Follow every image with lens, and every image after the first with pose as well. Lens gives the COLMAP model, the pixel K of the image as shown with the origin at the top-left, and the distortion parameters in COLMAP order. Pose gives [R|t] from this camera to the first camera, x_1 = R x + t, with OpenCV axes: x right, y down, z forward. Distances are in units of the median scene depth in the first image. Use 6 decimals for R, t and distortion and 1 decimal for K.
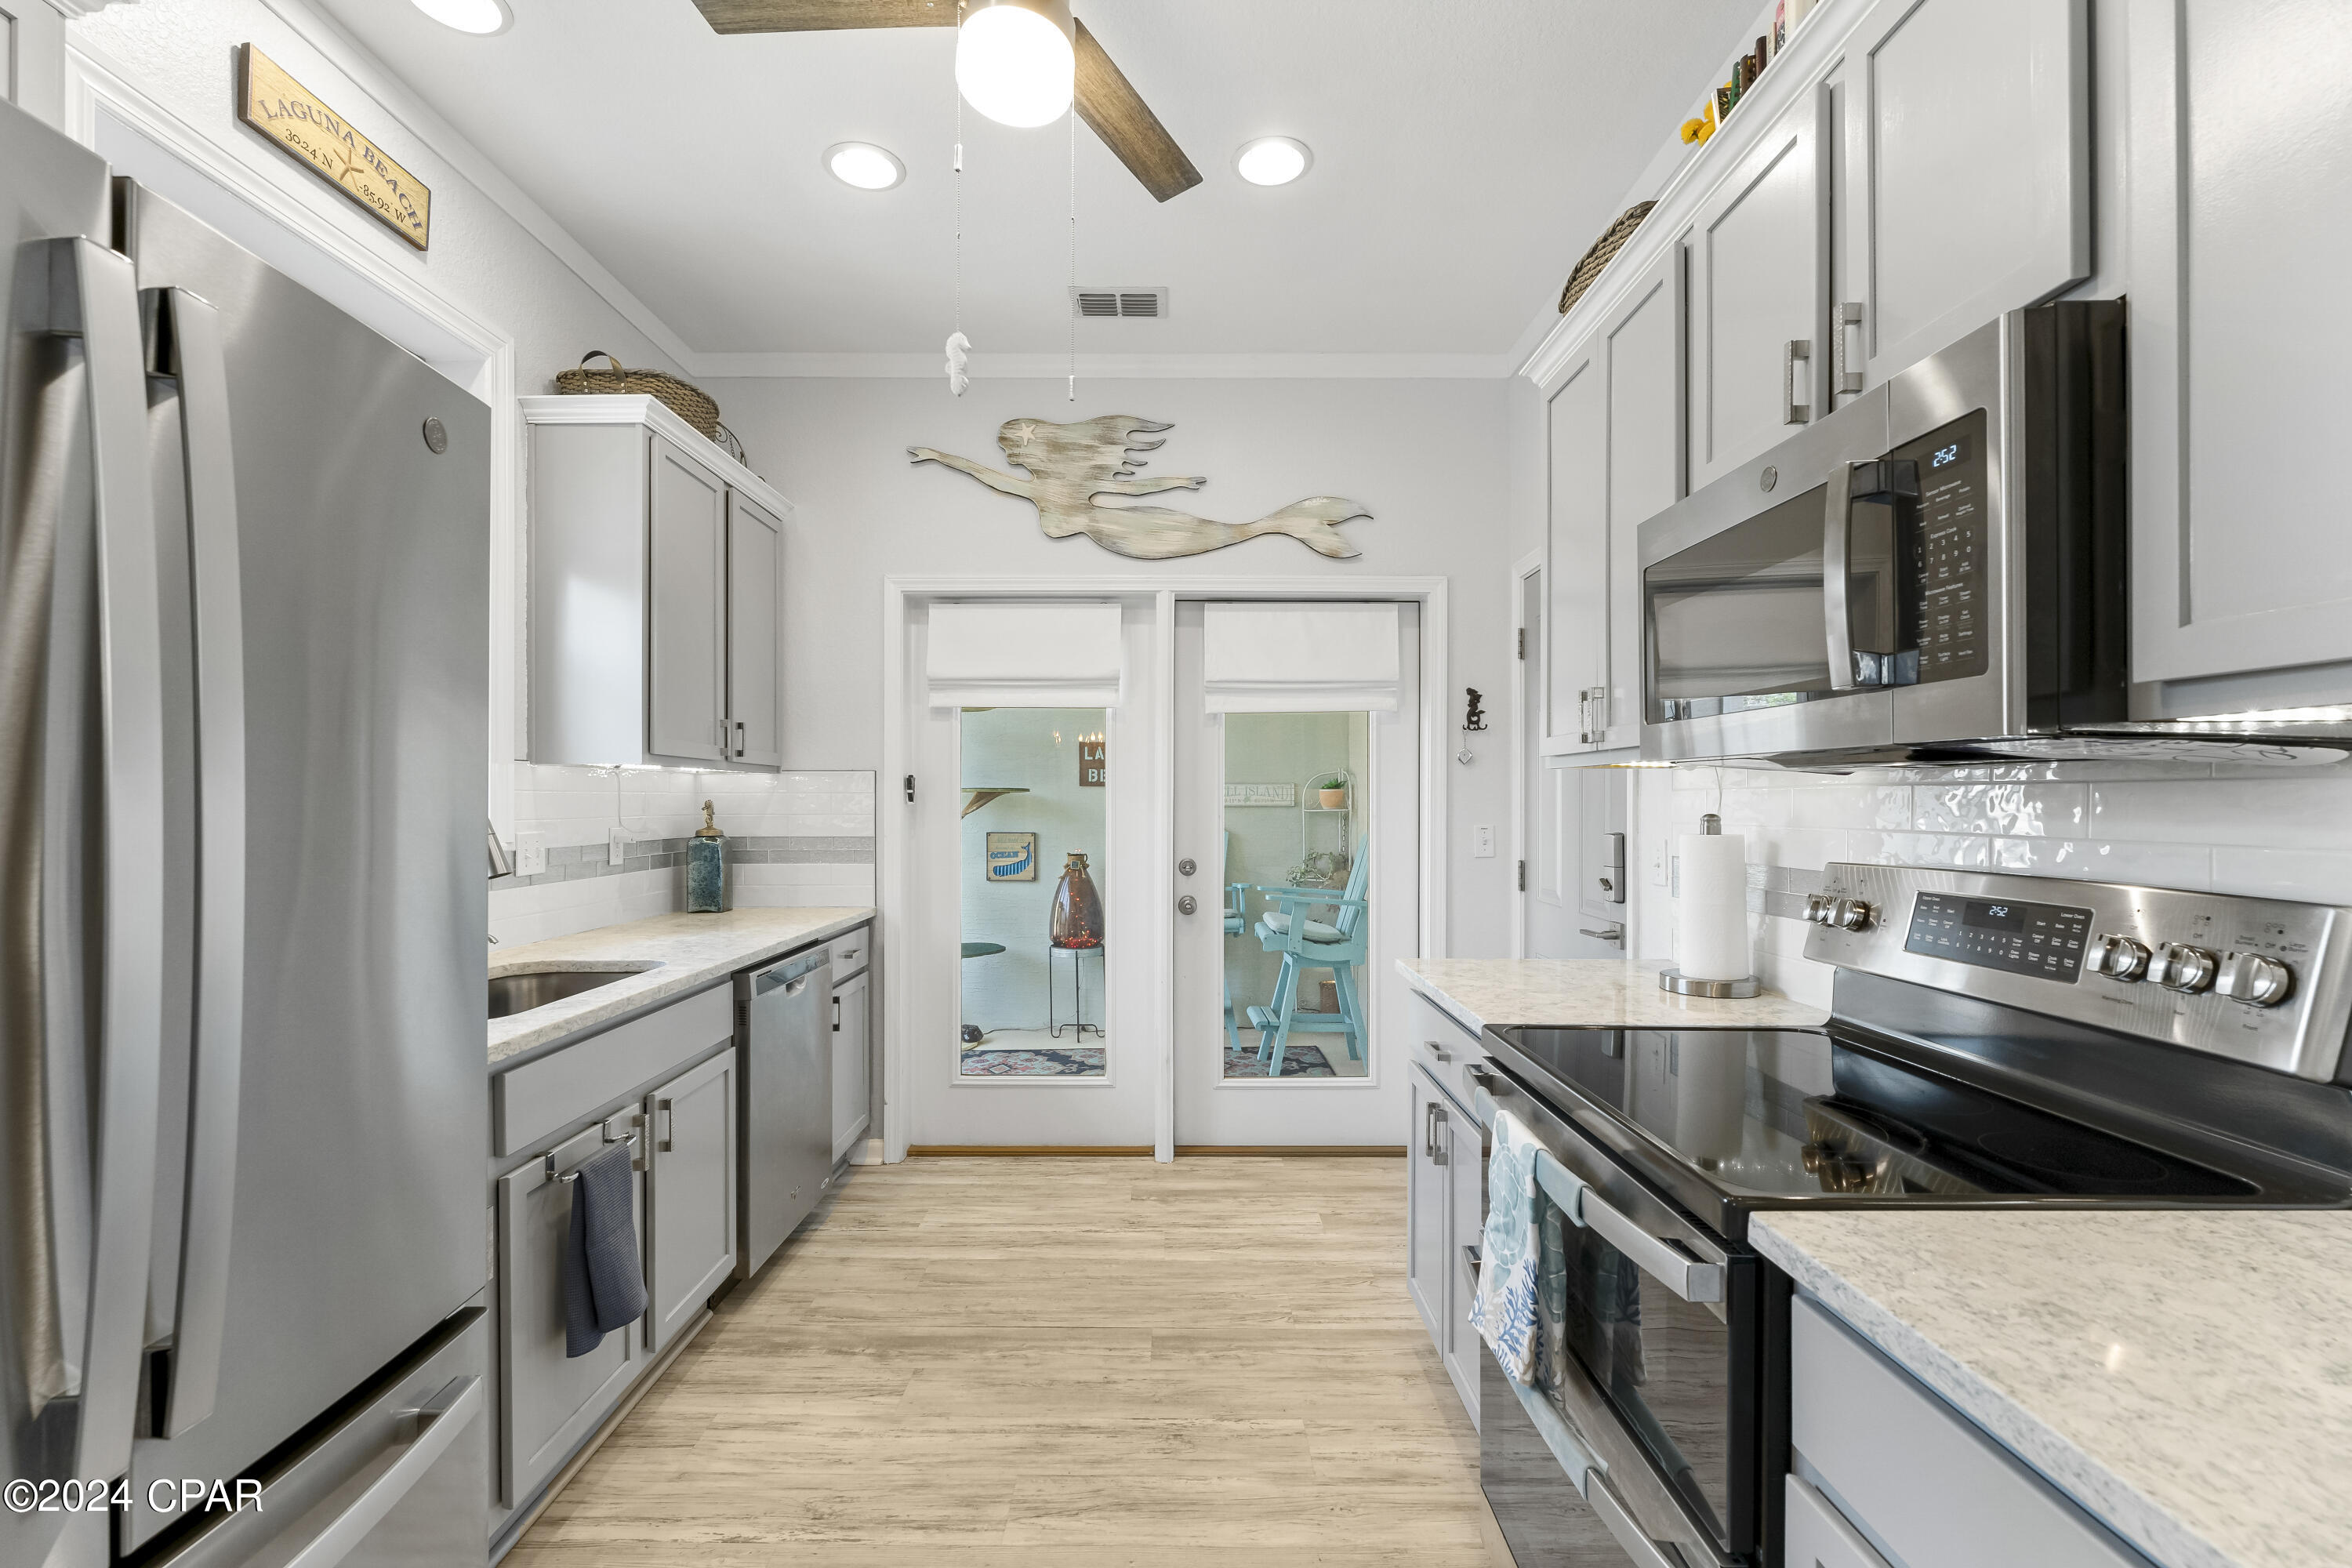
lens RADIAL K [[1007.6, 0, 1178.1], [0, 1007.6, 803.3], [0, 0, 1]] dist [-0.003305, -0.000264]
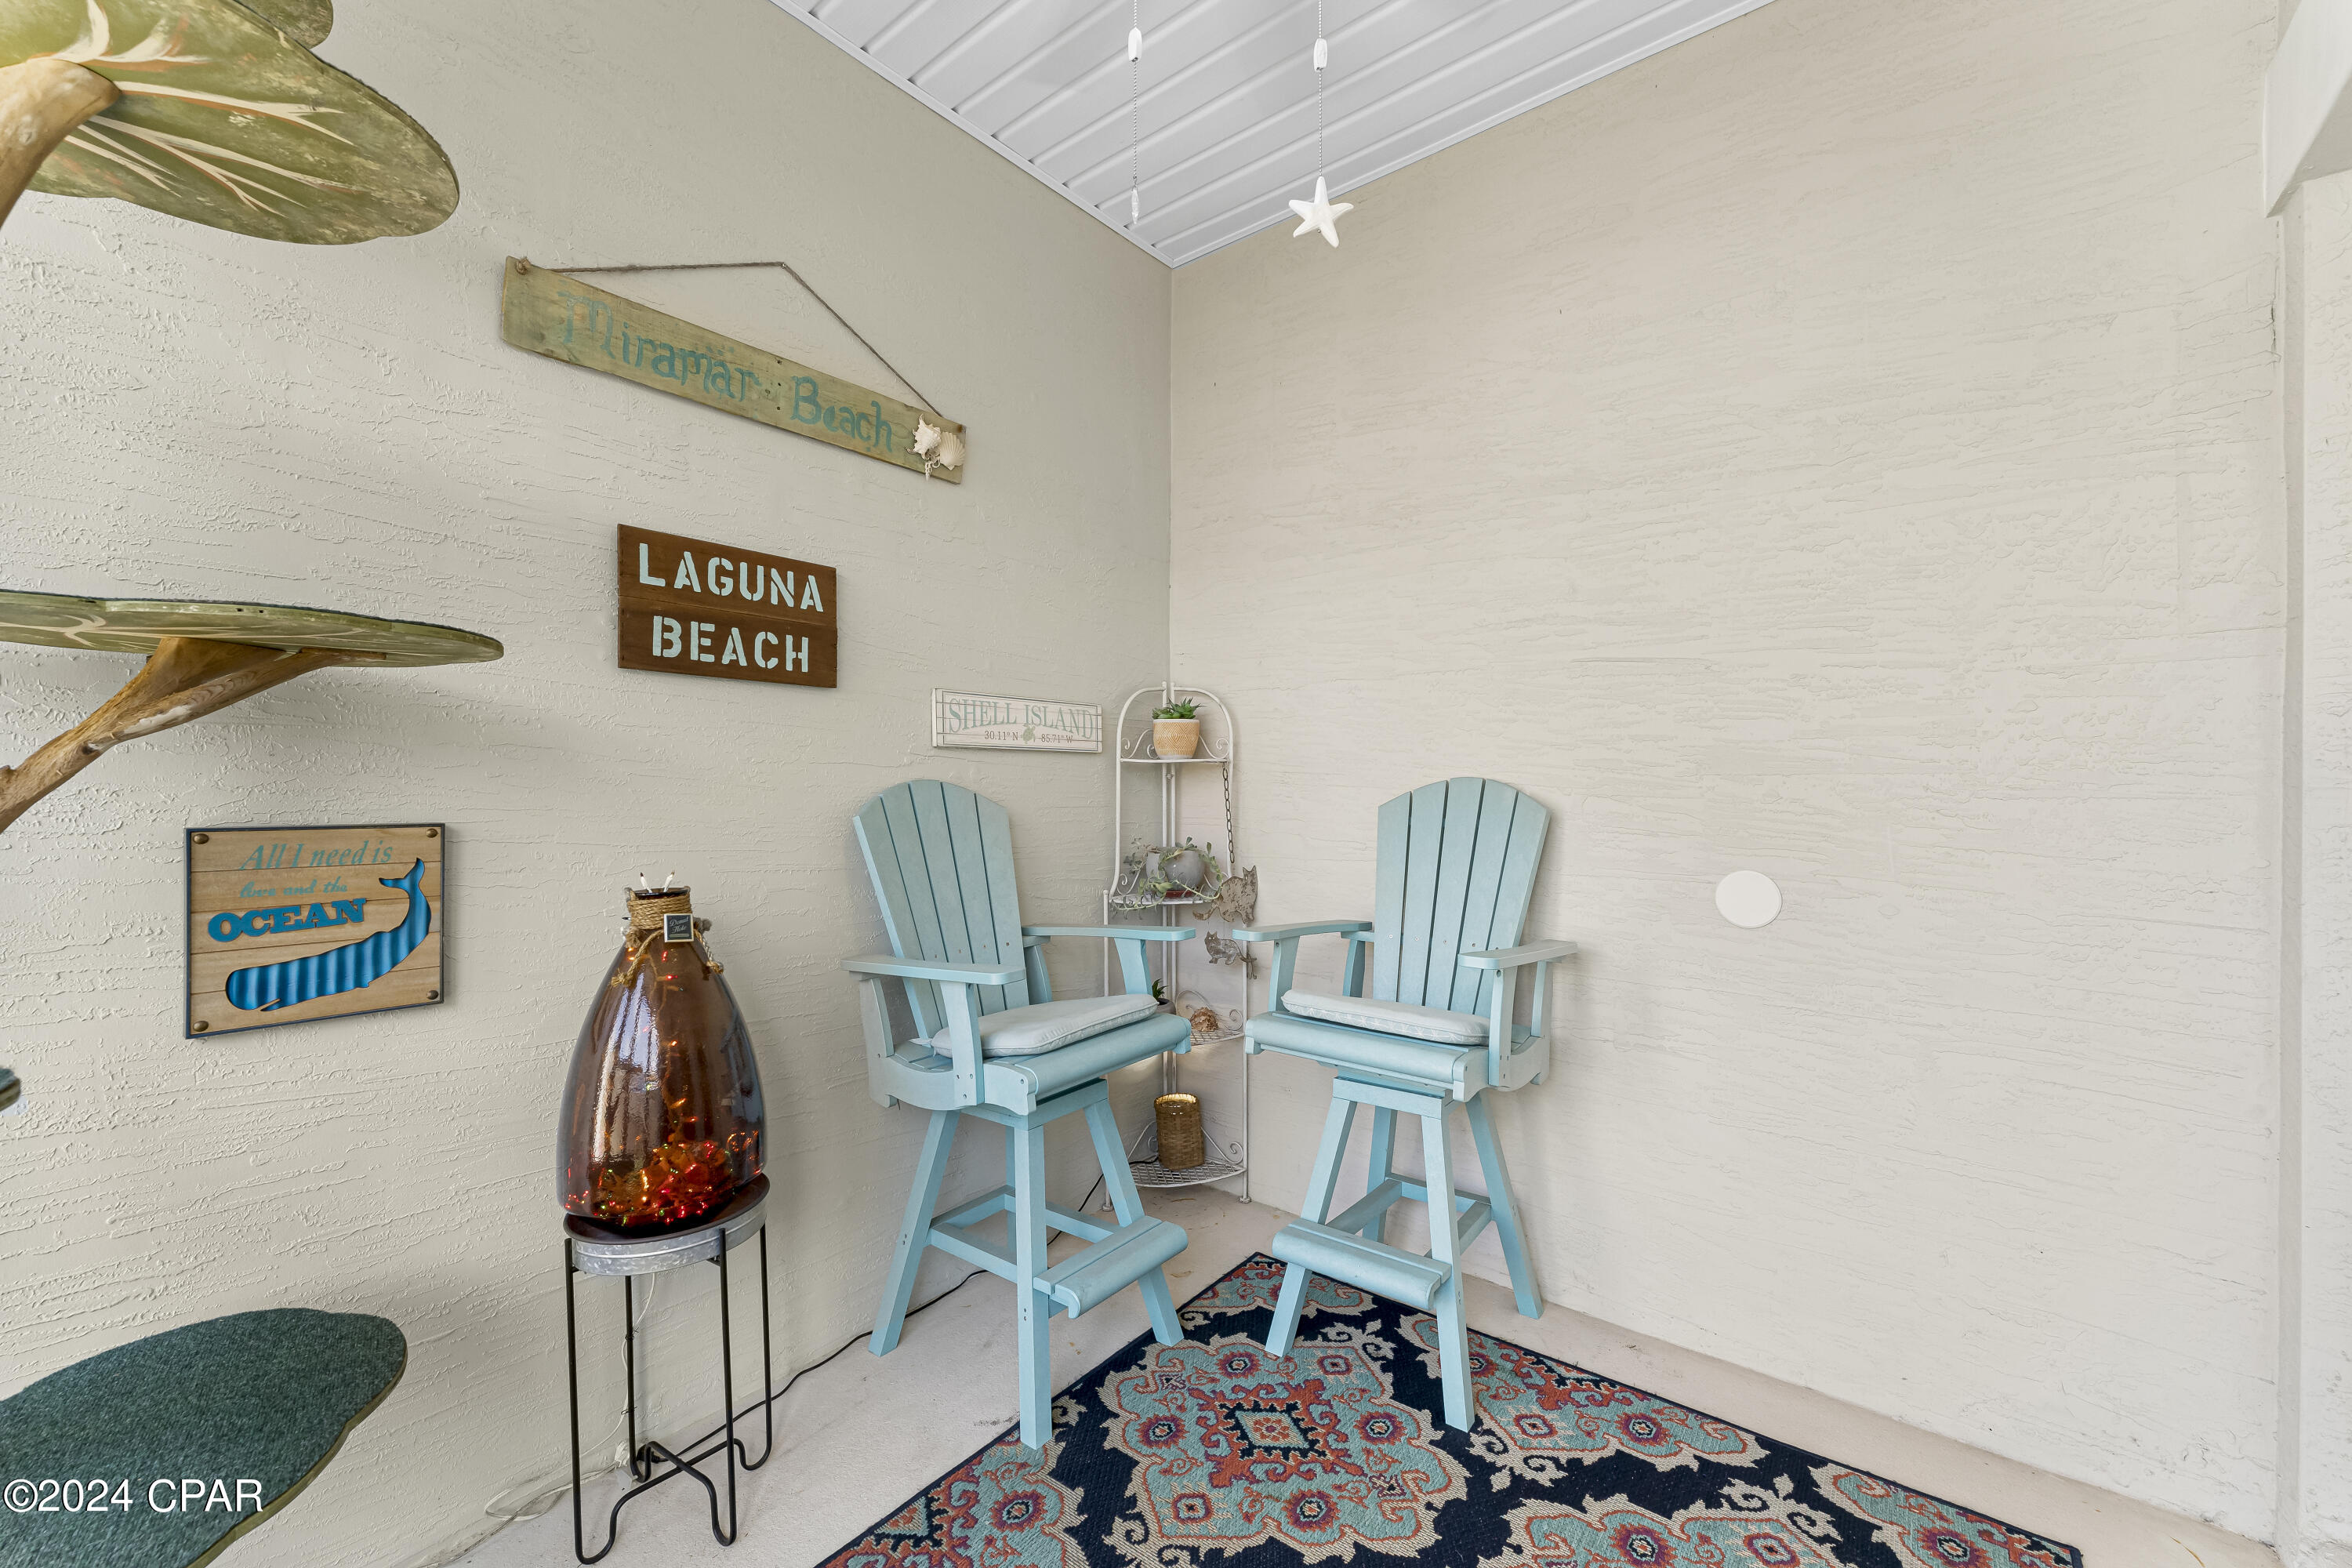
lens RADIAL K [[947.2, 0, 1177.0], [0, 947.2, 780.8], [0, 0, 1]] dist [0.000457, -0.000522]
pose [[0.625725, 0.003701, 0.780035, -0.217031], [0.004233, 0.999958, -0.008140, 0.020780], [-0.780032, 0.008395, 0.625683, 0.690544]]
